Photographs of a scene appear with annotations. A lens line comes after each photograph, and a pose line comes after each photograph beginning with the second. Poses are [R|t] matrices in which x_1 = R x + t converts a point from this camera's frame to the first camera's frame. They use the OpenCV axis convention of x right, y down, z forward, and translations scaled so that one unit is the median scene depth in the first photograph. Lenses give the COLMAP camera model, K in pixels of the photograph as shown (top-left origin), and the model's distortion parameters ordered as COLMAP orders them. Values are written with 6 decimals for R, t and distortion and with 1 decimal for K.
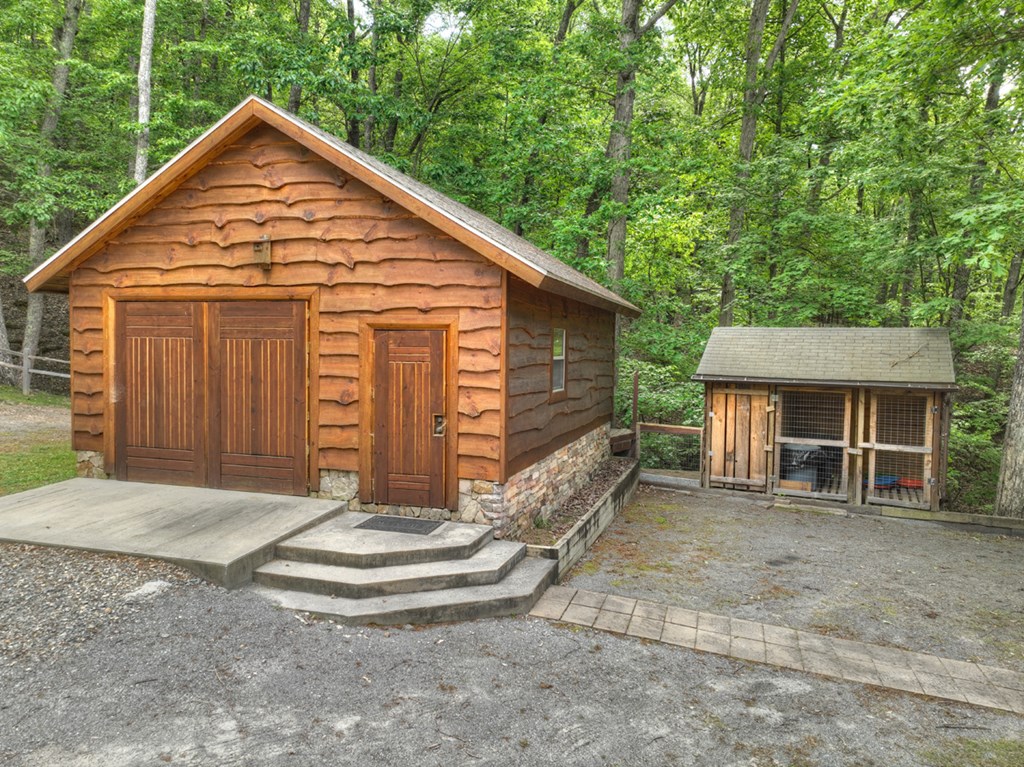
lens RADIAL K [[721.5, 0, 512.0], [0, 721.5, 383.5], [0, 0, 1]] dist [0.003526, 0.009223]
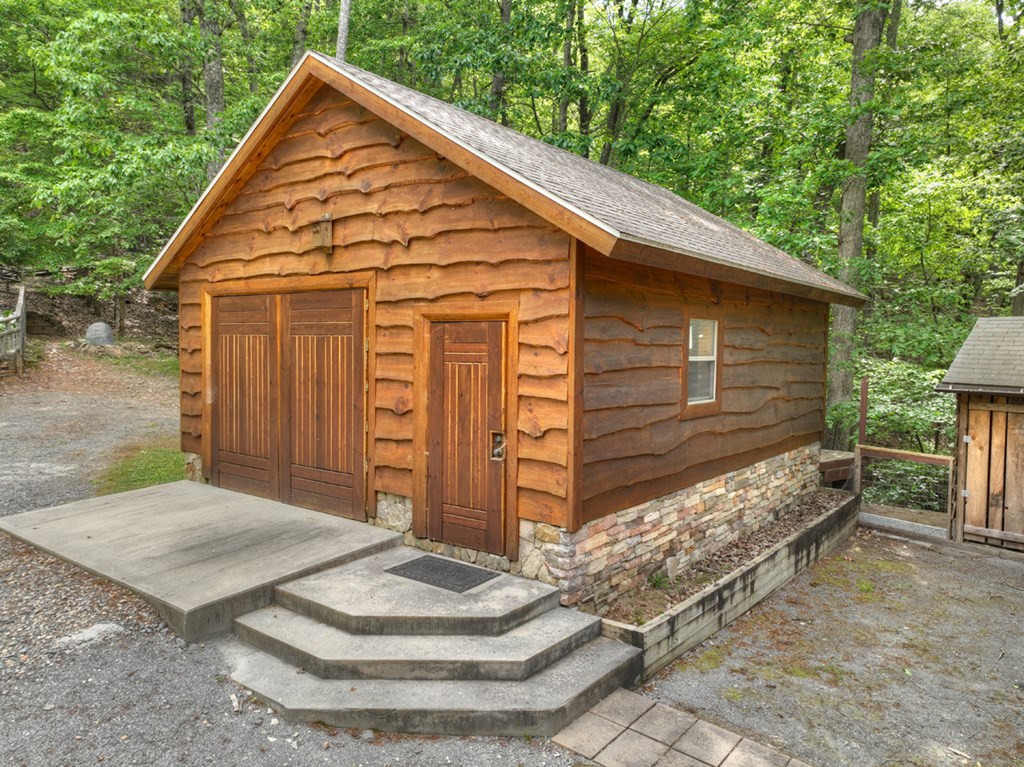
lens RADIAL K [[721.5, 0, 512.0], [0, 721.5, 383.5], [0, 0, 1]] dist [0.003526, 0.009223]
pose [[0.936198, 0.016205, -0.351099, 0.171840], [-0.016815, 0.999858, 0.001310, -0.009055], [0.351070, 0.004678, 0.936338, 0.279870]]
